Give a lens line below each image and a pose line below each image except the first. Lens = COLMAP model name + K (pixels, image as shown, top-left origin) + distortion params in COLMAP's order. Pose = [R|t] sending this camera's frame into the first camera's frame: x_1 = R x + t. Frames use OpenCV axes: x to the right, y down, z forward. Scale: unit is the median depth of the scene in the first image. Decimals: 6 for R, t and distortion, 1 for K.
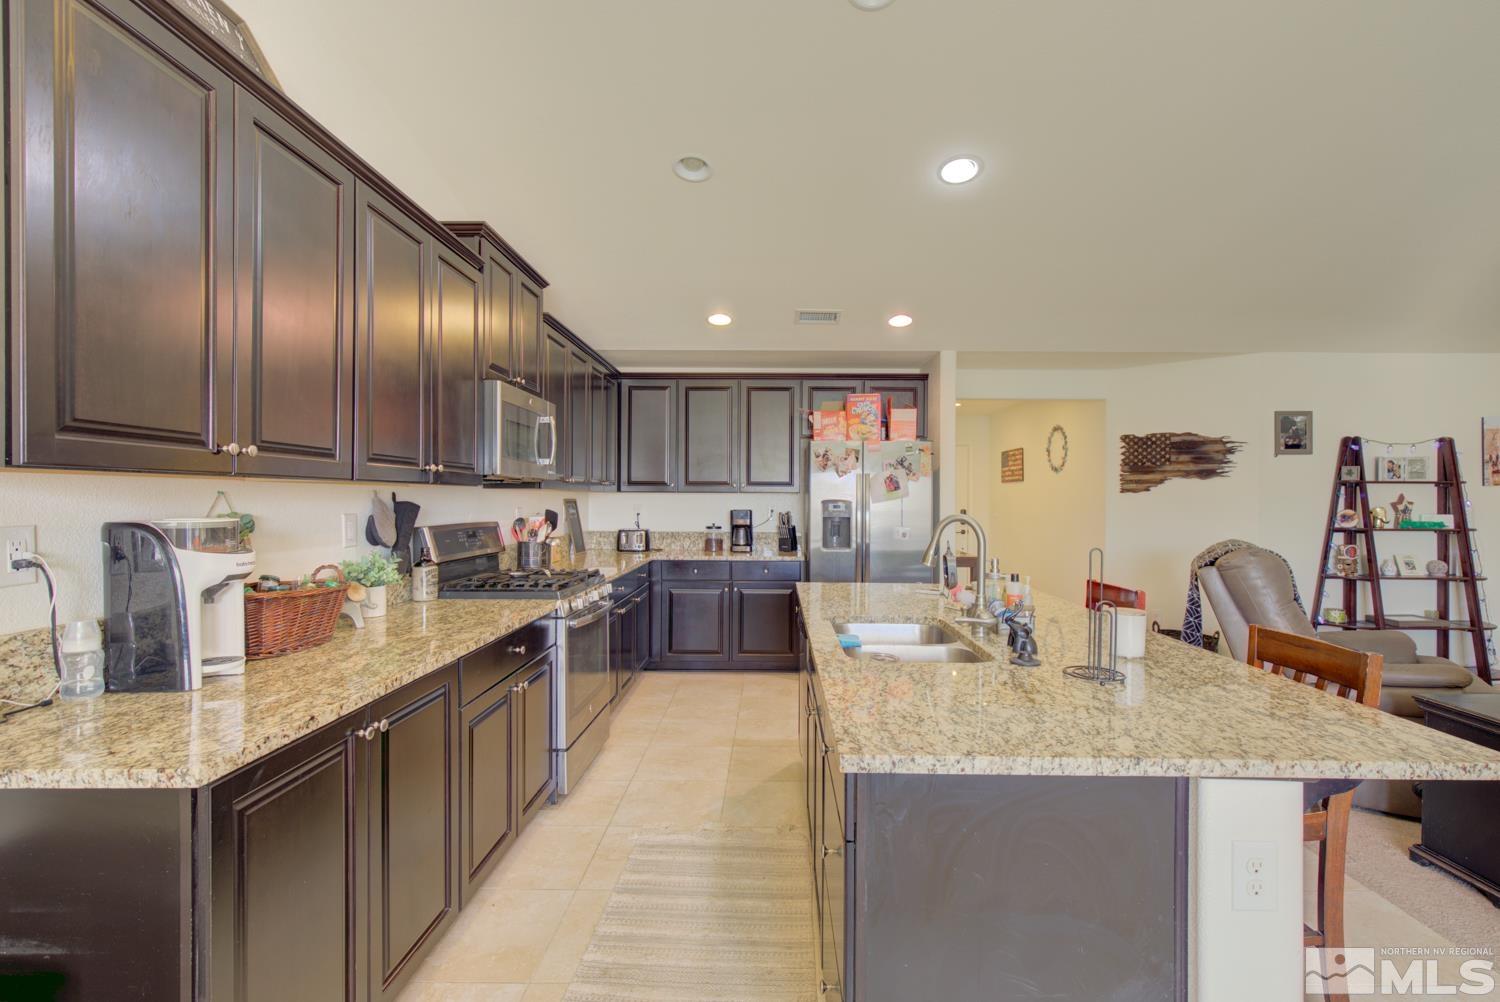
lens RADIAL K [[685.9, 0, 750.0], [0, 685.9, 501.0], [0, 0, 1]] dist [-0.000170, 0.000816]
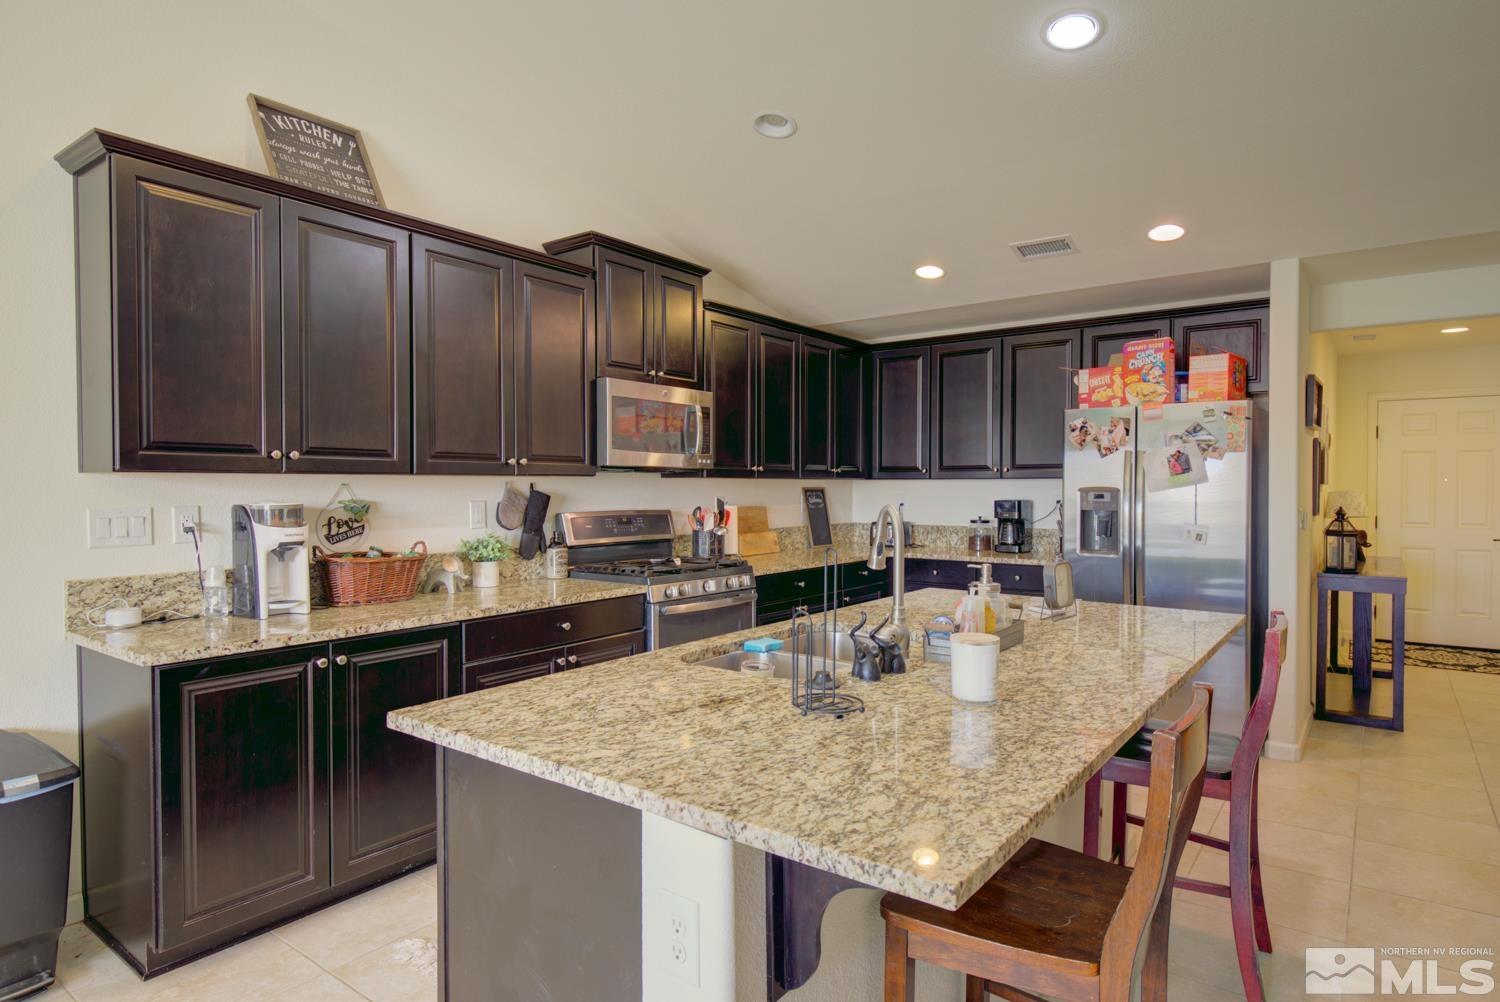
lens RADIAL K [[817.1, 0, 758.9], [0, 817.1, 498.8], [0, 0, 1]] dist [0.013311, -0.001593]
pose [[0.811673, 0.003385, -0.584102, 0.351990], [0.003183, 0.999943, 0.010218, 0.000824], [0.584103, -0.010153, 0.811616, 0.063206]]
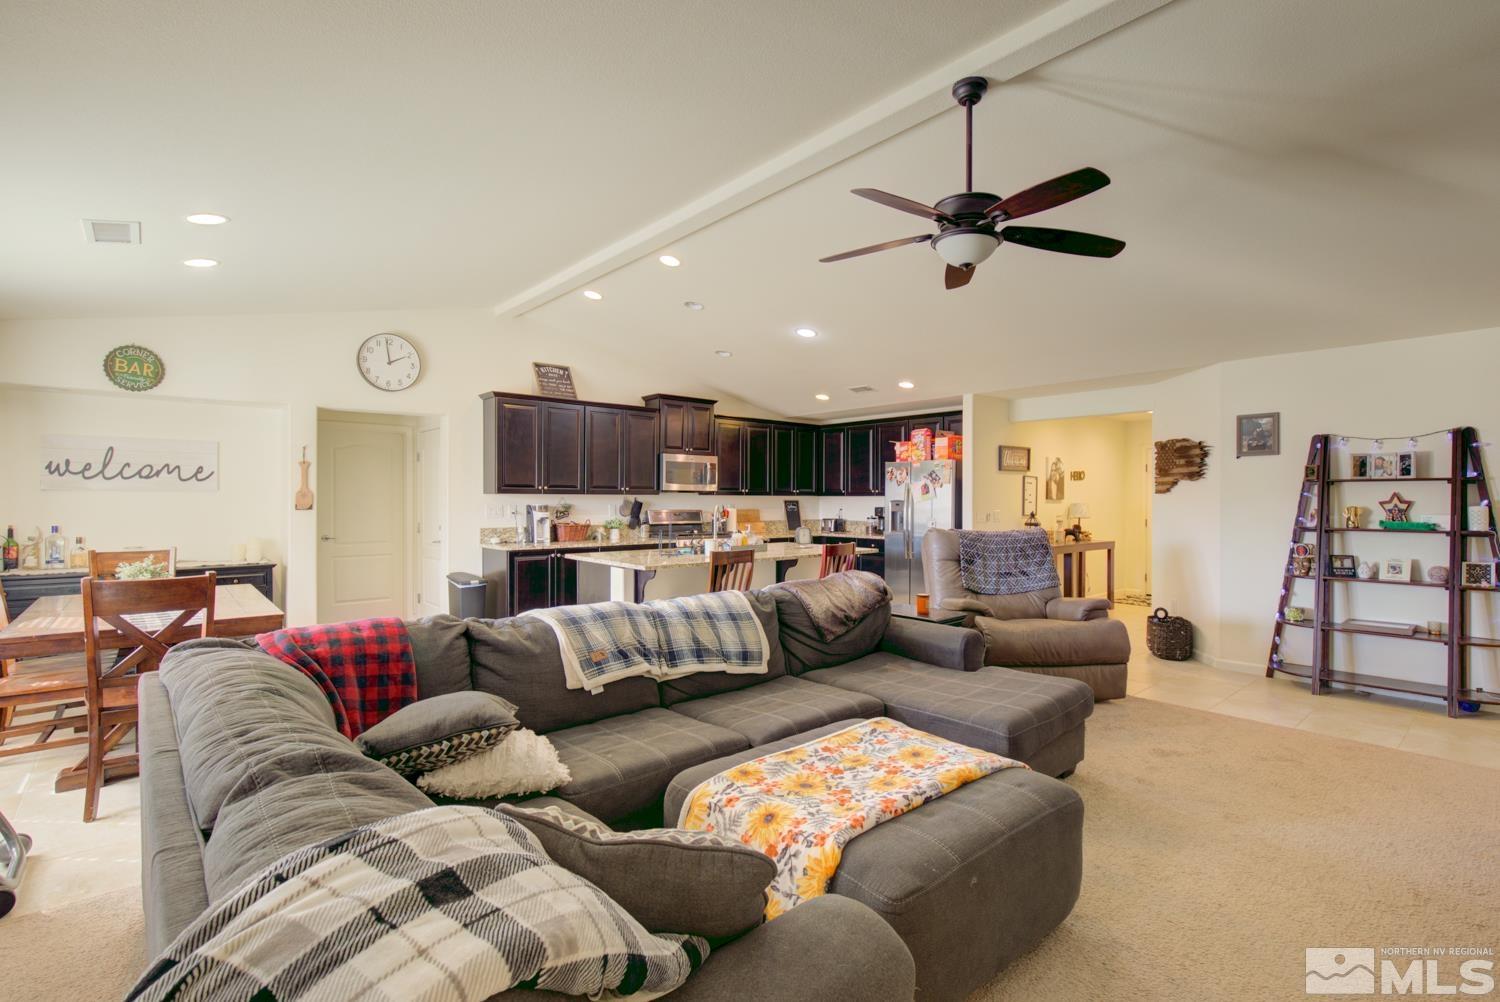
lens RADIAL K [[685.9, 0, 750.0], [0, 685.9, 501.0], [0, 0, 1]] dist [-0.000170, 0.000816]
pose [[0.660399, -0.002076, -0.750912, 1.085726], [-0.001990, 0.999988, -0.004515, 0.007760], [0.750912, 0.004476, 0.660387, -0.274326]]
